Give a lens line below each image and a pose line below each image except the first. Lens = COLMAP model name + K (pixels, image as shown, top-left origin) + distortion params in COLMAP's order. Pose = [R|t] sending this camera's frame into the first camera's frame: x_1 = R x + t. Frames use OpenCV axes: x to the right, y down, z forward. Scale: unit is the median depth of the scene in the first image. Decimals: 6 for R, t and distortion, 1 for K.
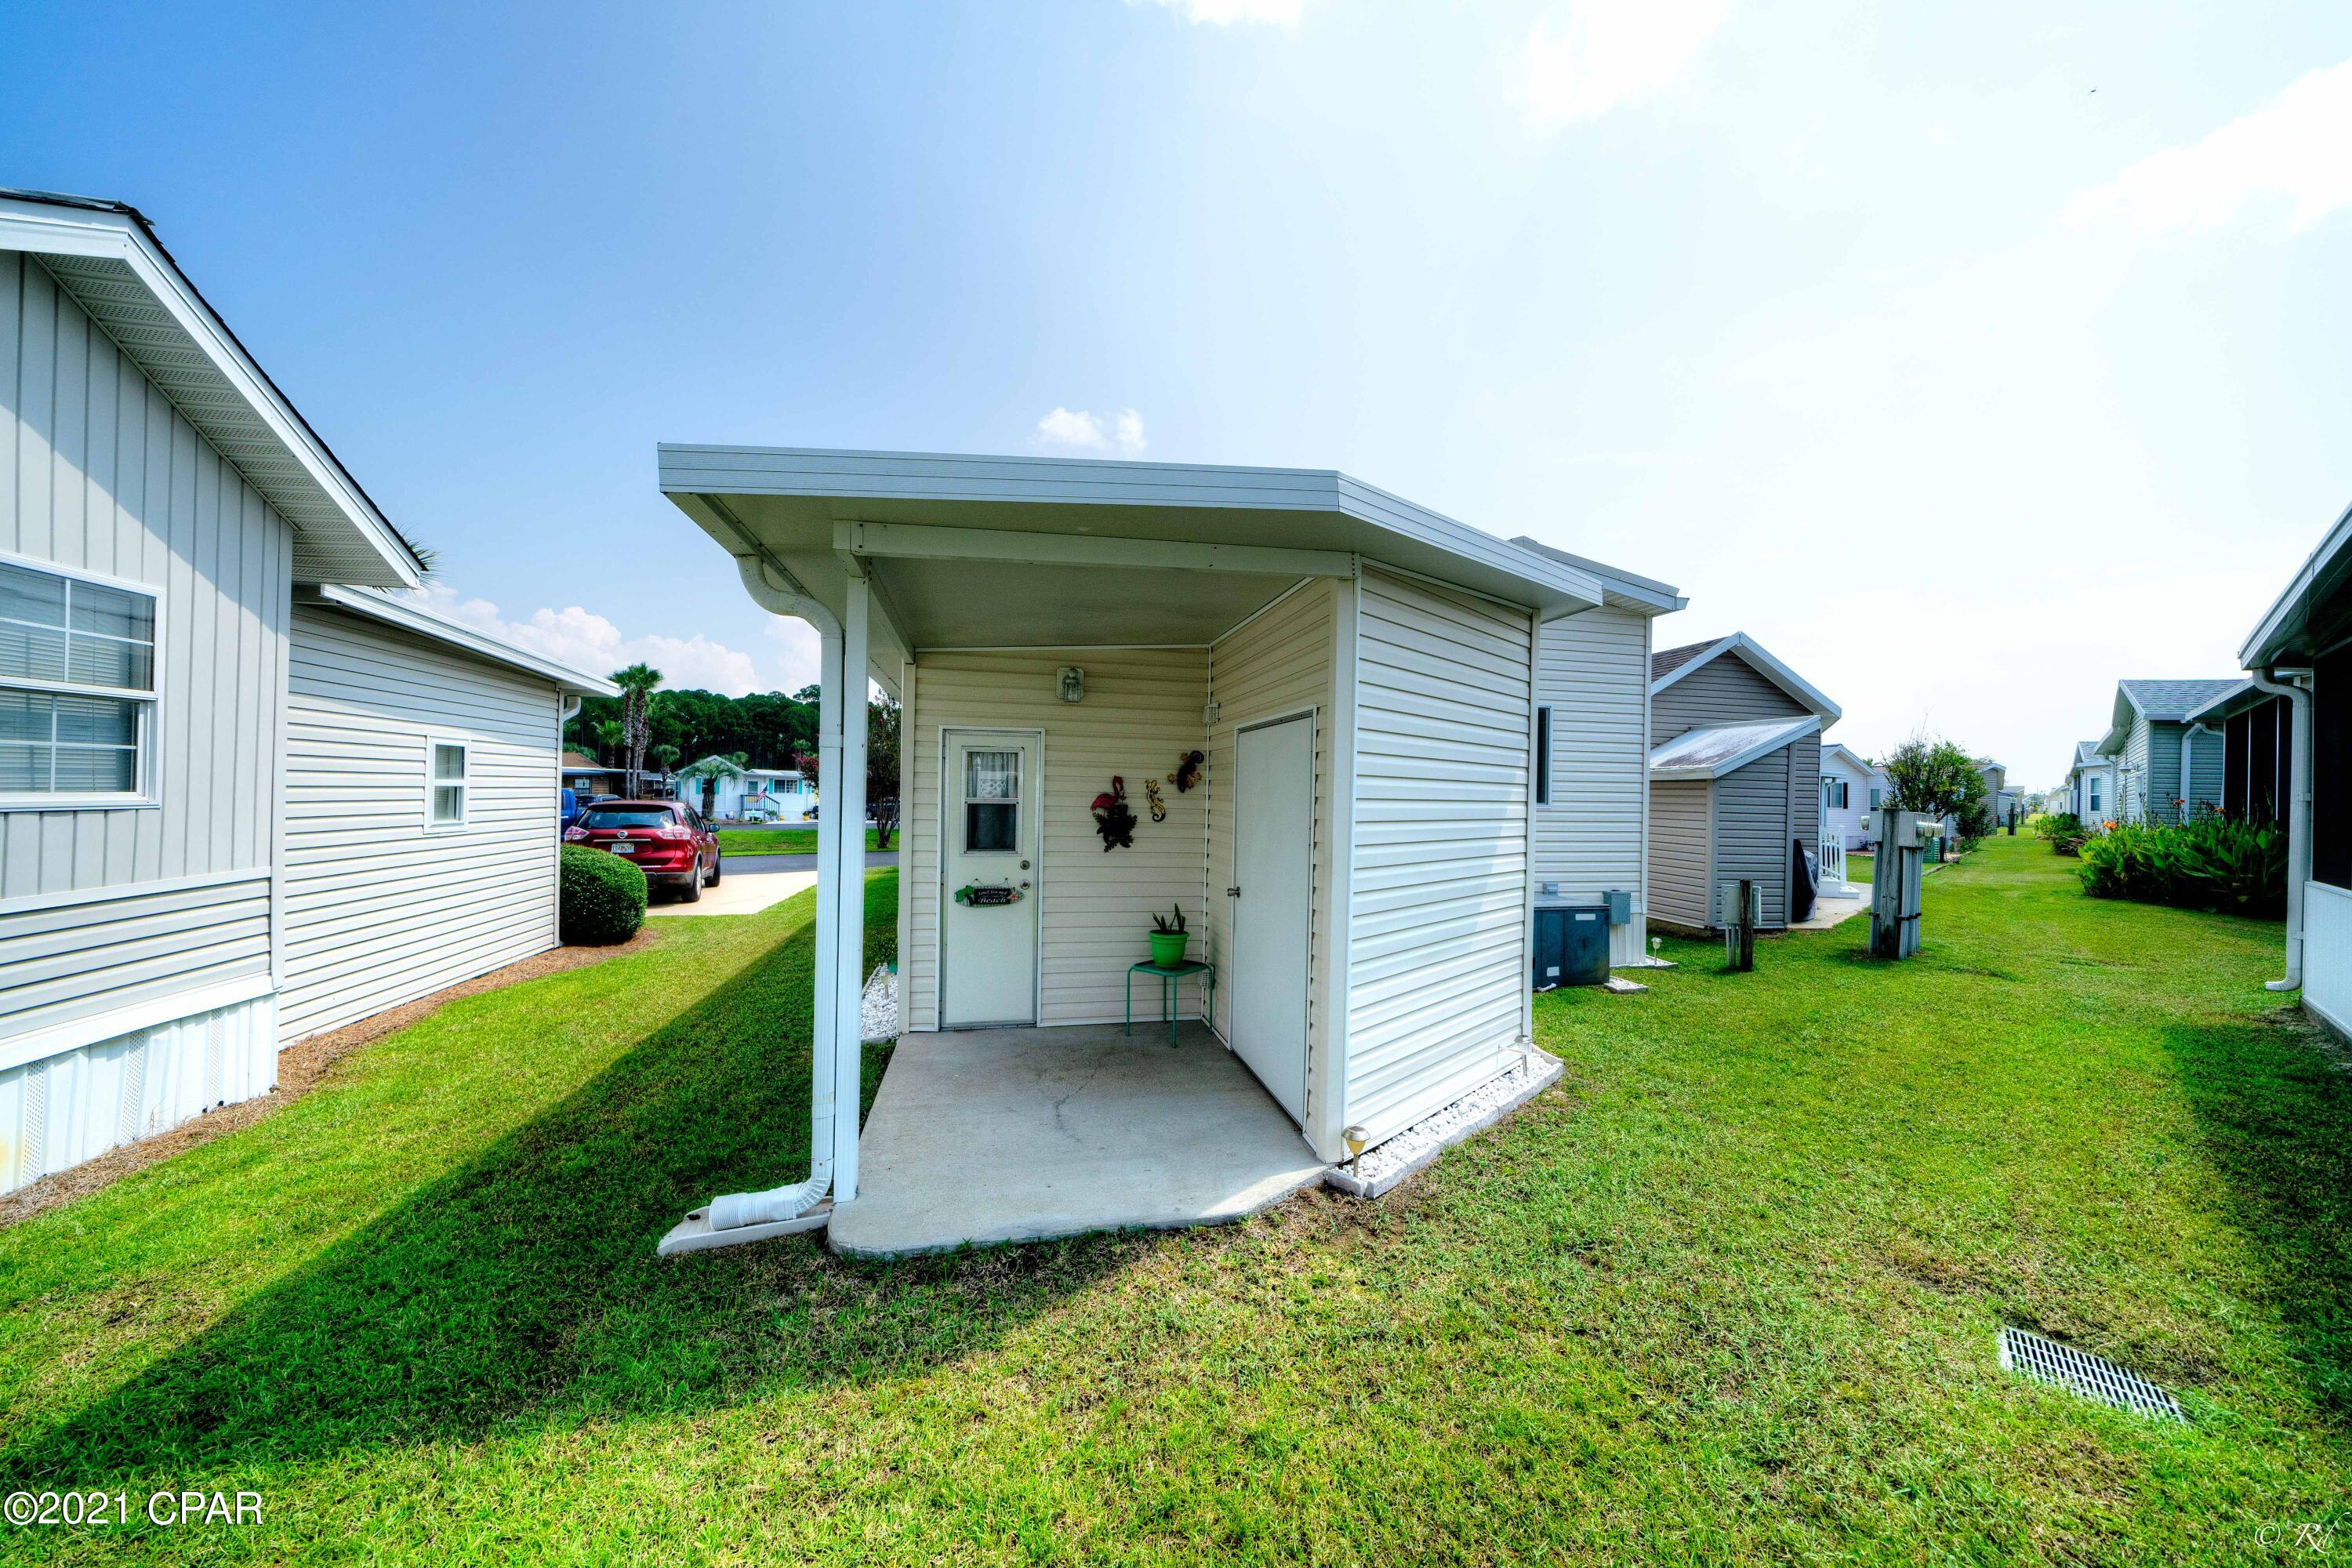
lens RADIAL K [[802.8, 0, 1174.9], [0, 802.8, 784.9], [0, 0, 1]] dist [-0.005417, 0.000090]
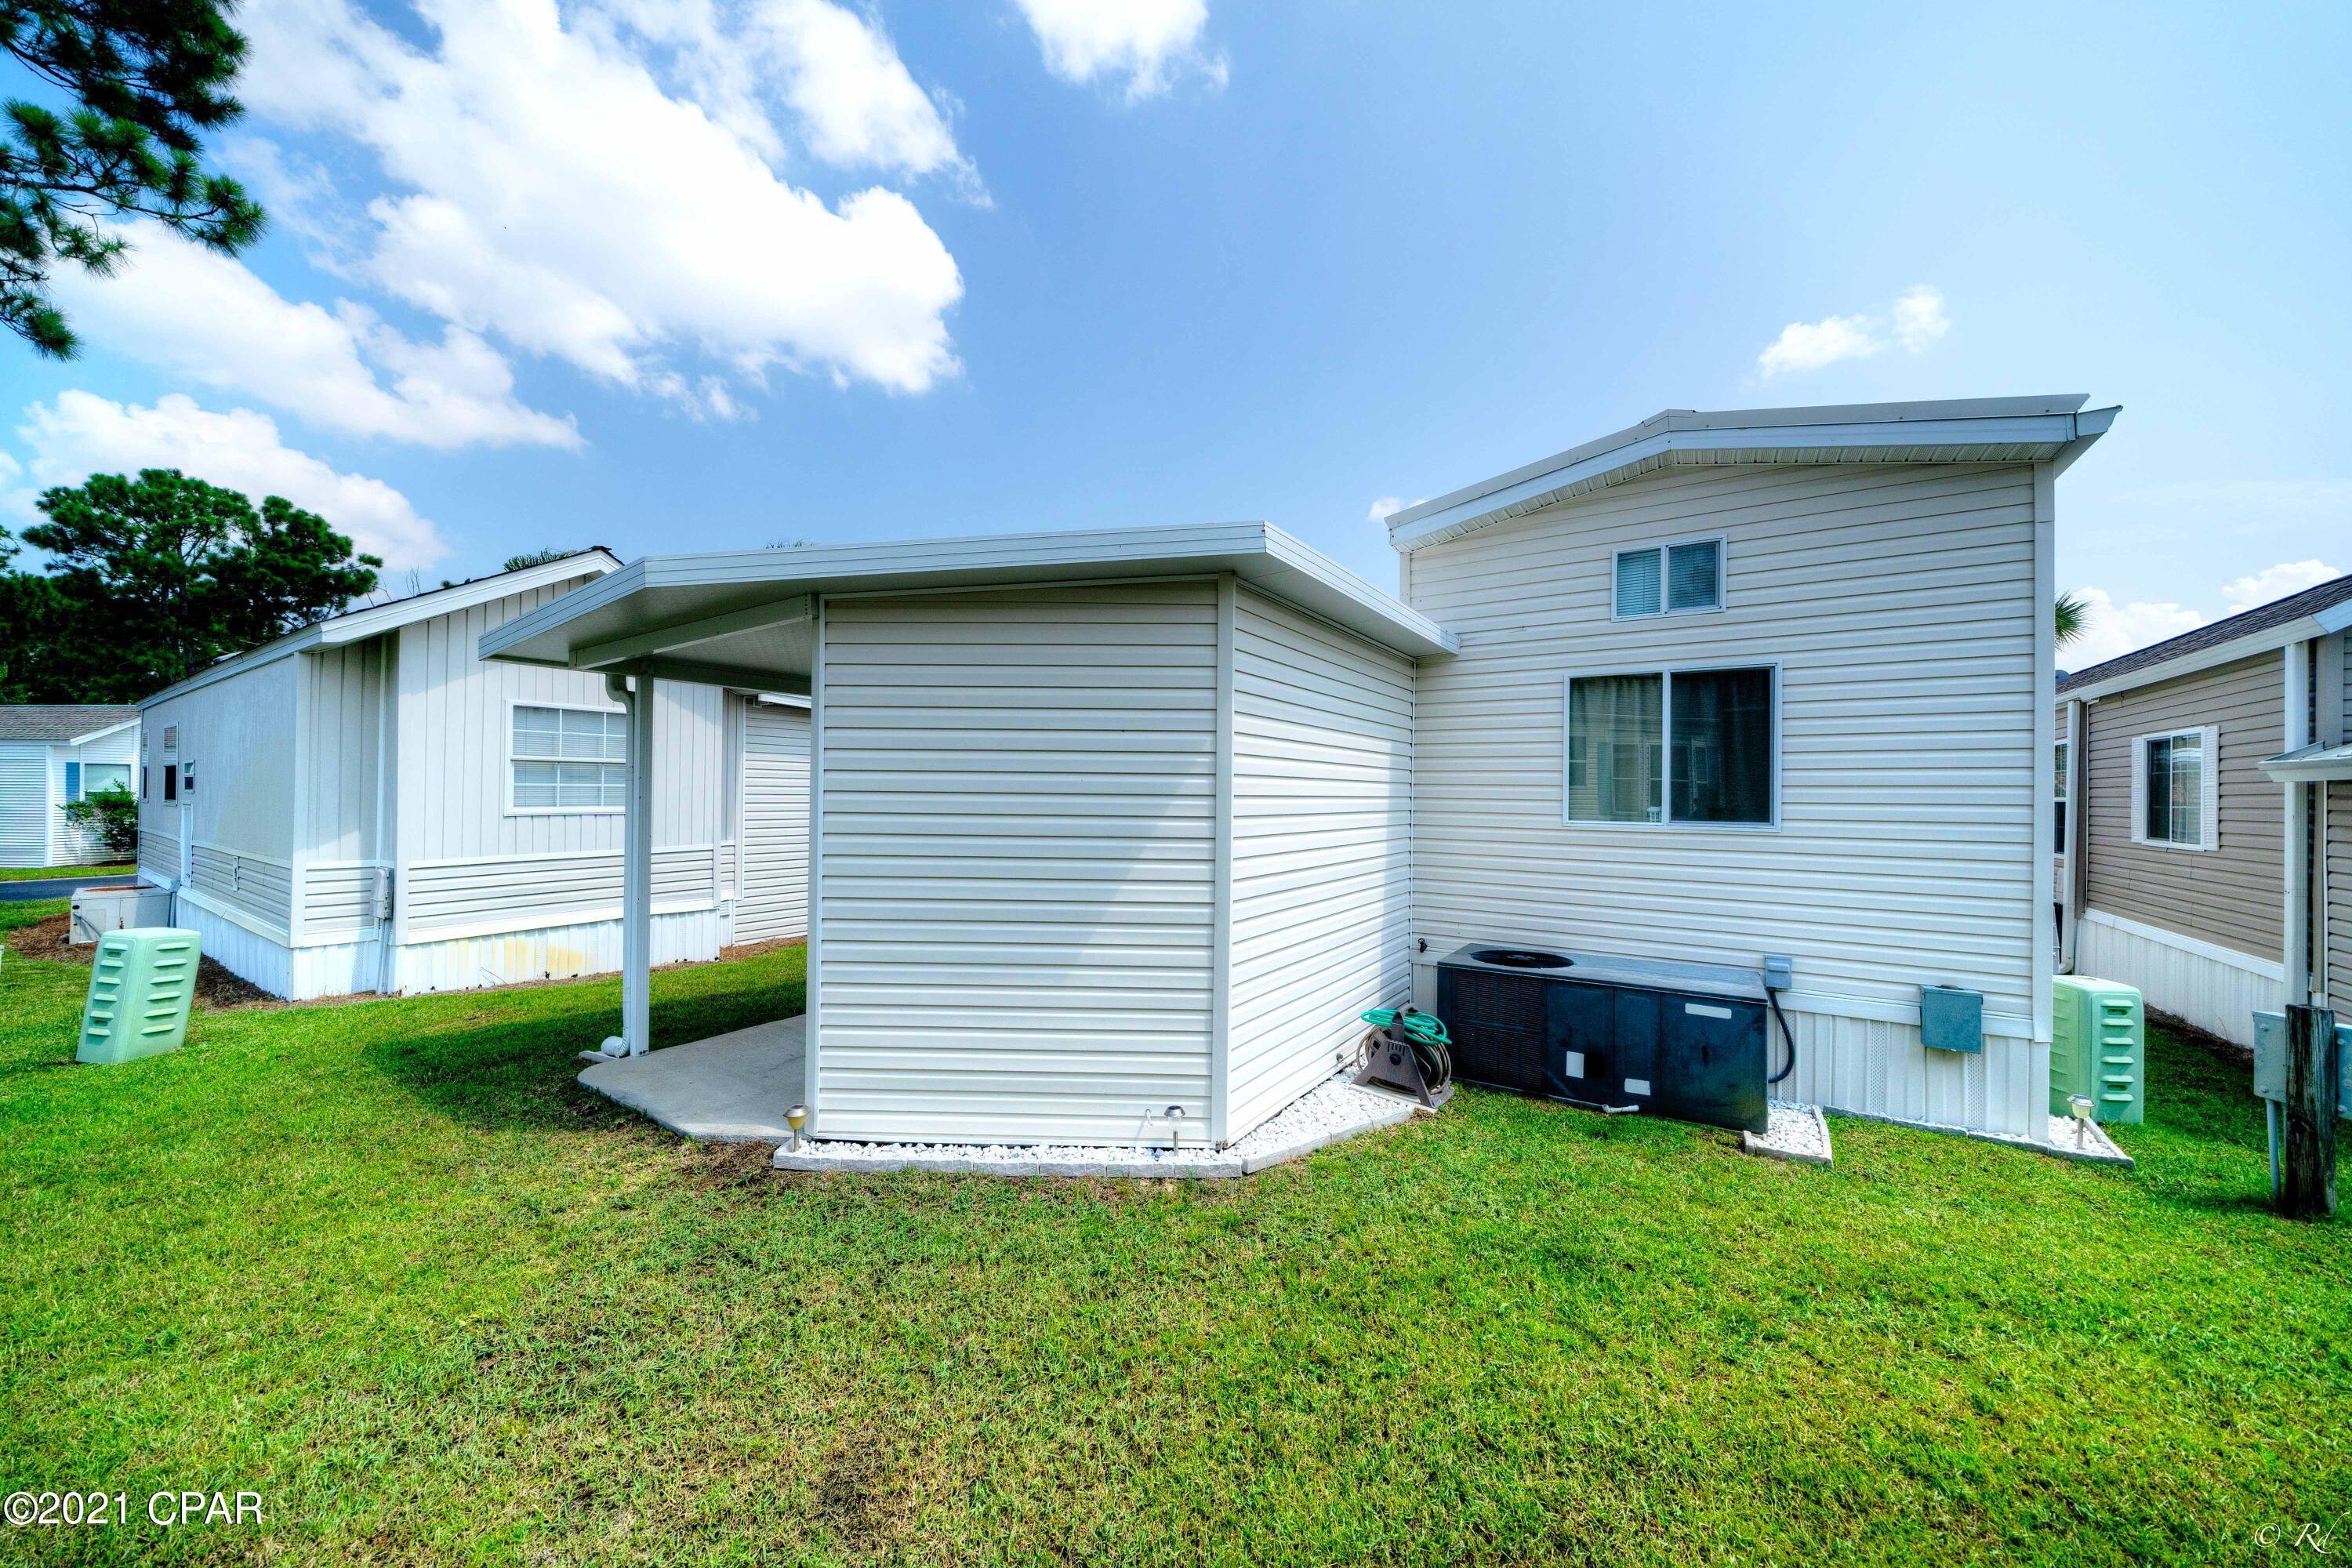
lens RADIAL K [[802.8, 0, 1174.9], [0, 802.8, 784.9], [0, 0, 1]] dist [-0.005417, 0.000090]
pose [[0.690309, -0.018190, -0.723286, 1.175093], [0.008379, 0.999818, -0.017148, 0.001254], [0.723466, 0.005777, 0.690336, 0.504803]]
